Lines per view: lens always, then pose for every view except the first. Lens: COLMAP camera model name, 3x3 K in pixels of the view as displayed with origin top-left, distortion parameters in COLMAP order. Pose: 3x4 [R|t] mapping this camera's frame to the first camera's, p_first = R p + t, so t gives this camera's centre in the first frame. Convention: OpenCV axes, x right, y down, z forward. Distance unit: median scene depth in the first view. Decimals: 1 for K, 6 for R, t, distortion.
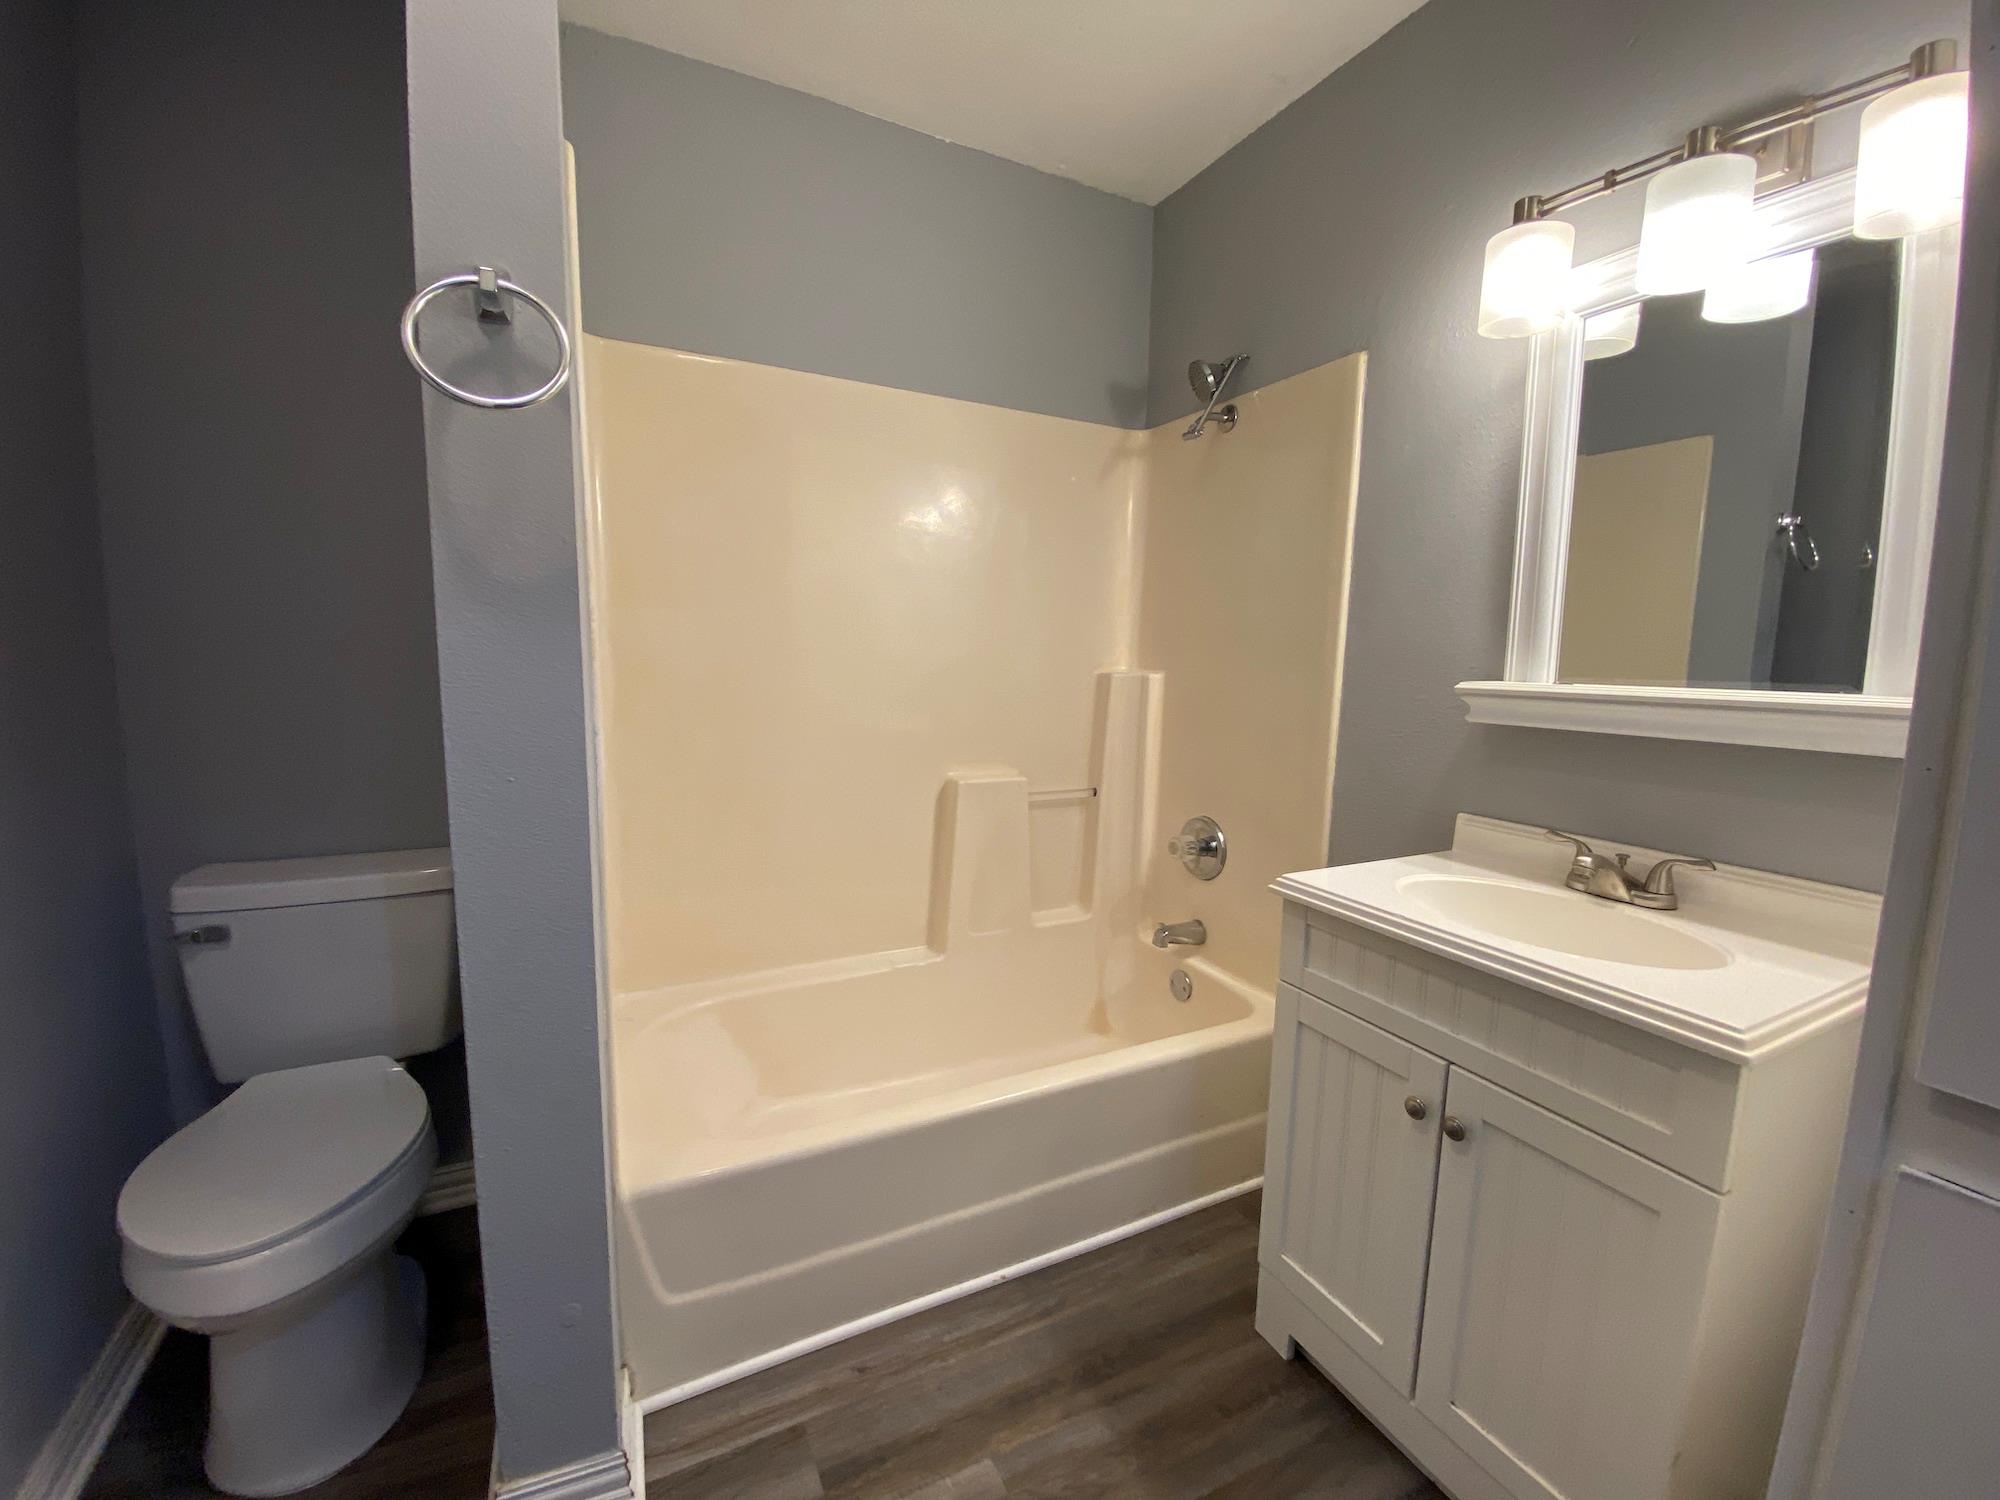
lens RADIAL K [[807.7, 0, 996.2], [0, 807.7, 742.9], [0, 0, 1]] dist [0.030908, -0.023785]
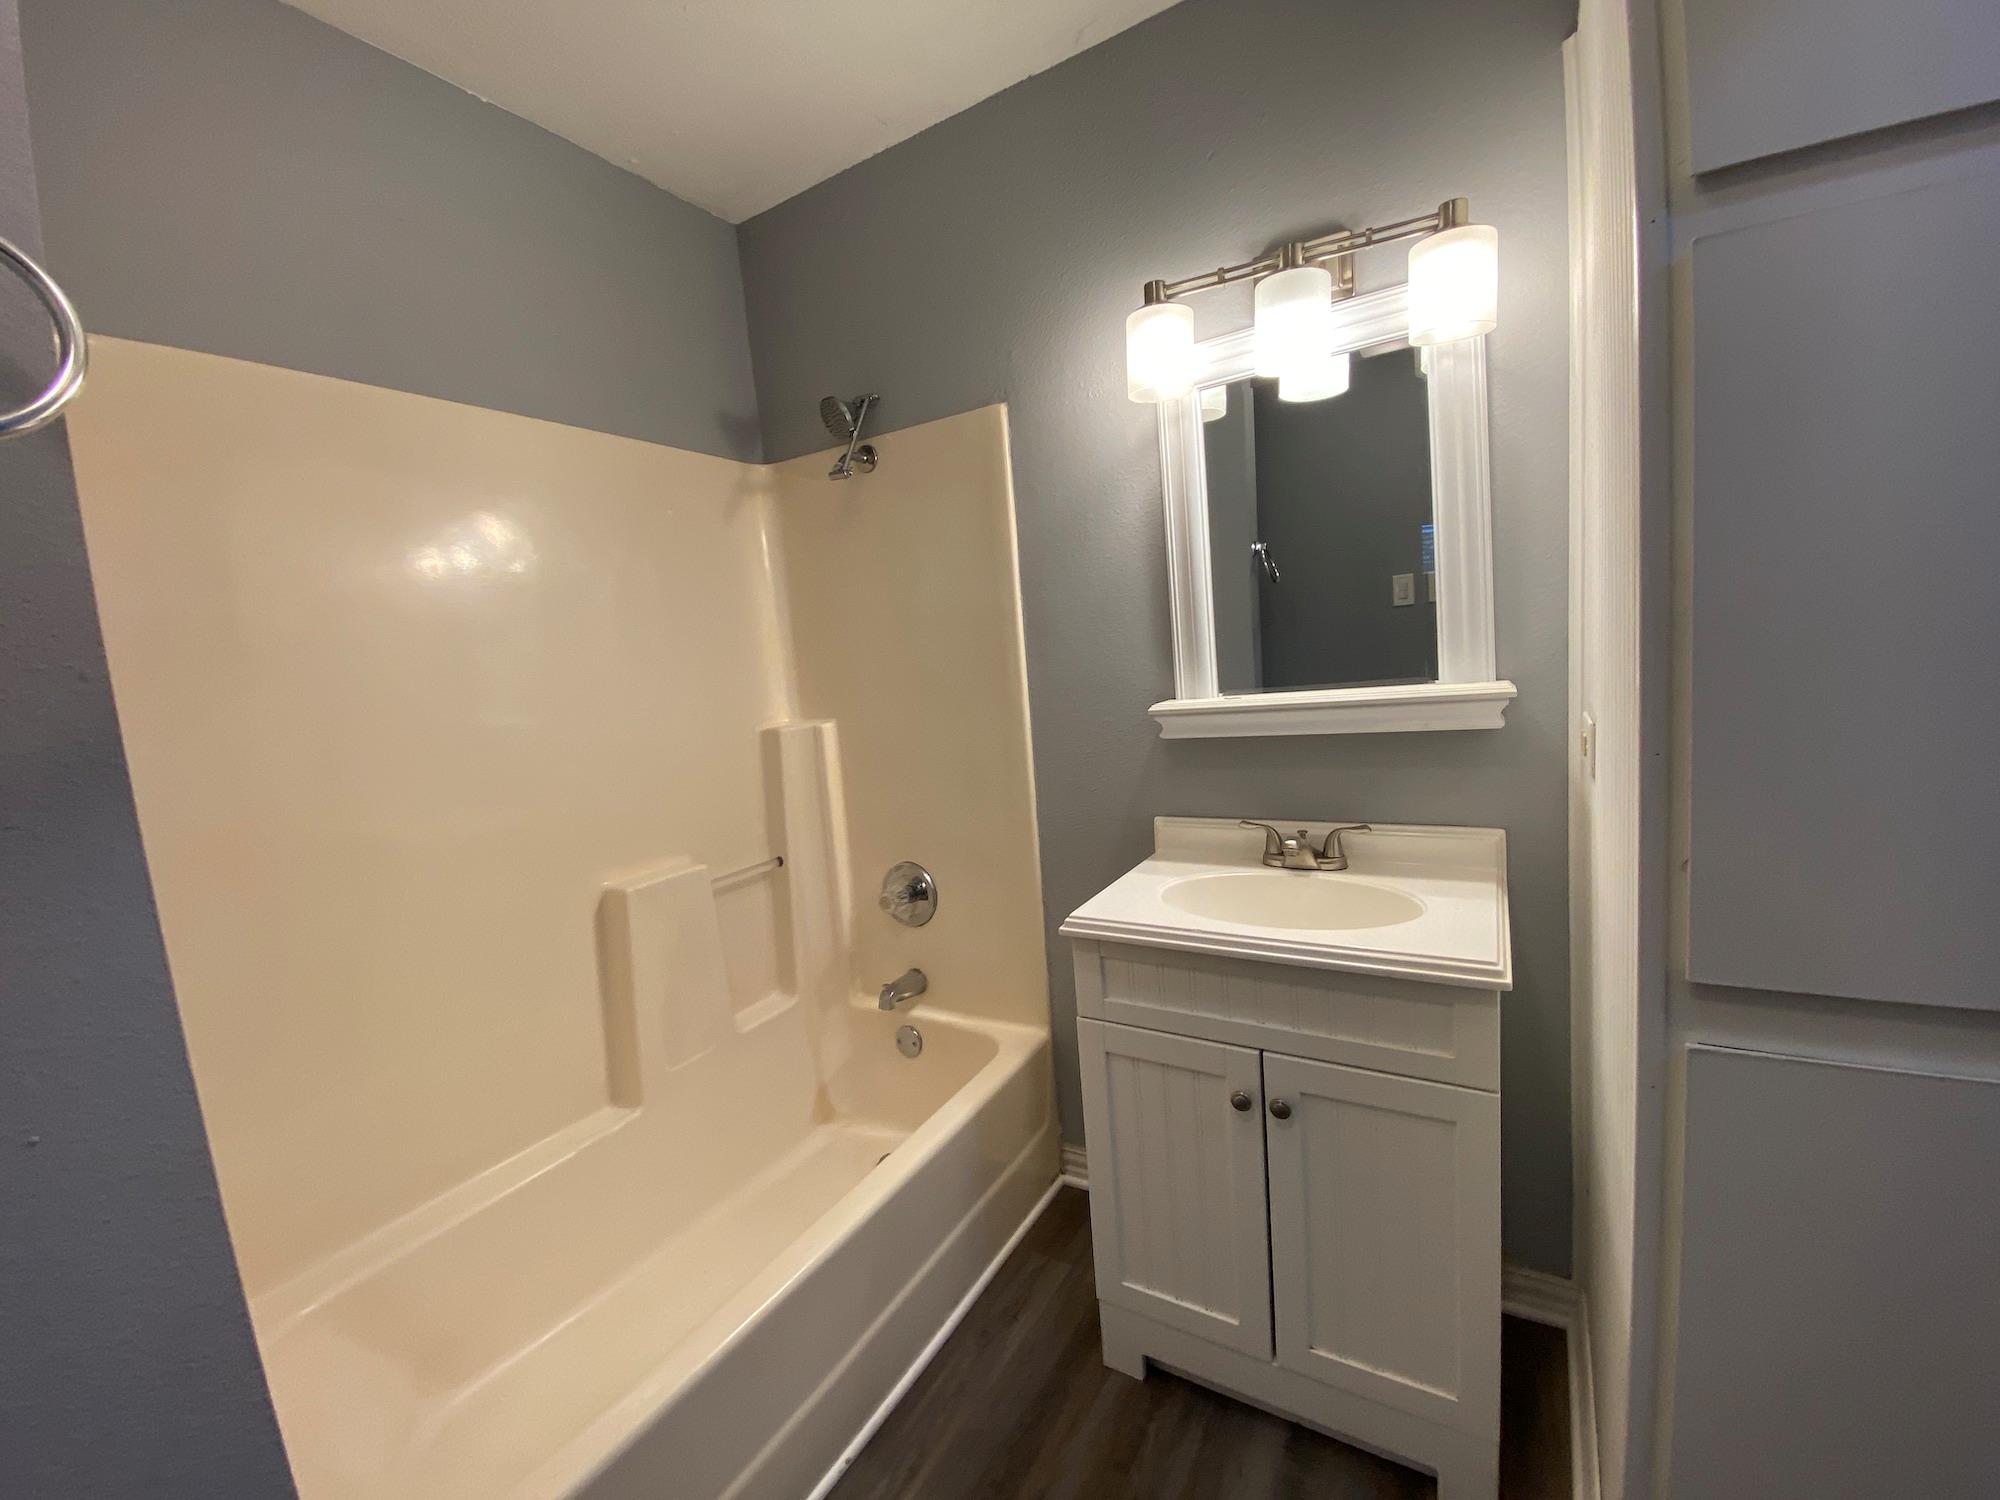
lens RADIAL K [[803.5, 0, 979.8], [0, 803.5, 744.6], [0, 0, 1]] dist [0.038052, -0.033613]
pose [[0.843868, -0.147952, 0.515748, -0.212425], [0.160256, 0.986854, 0.020887, -0.080427], [-0.512059, 0.065026, 0.856485, 0.169599]]
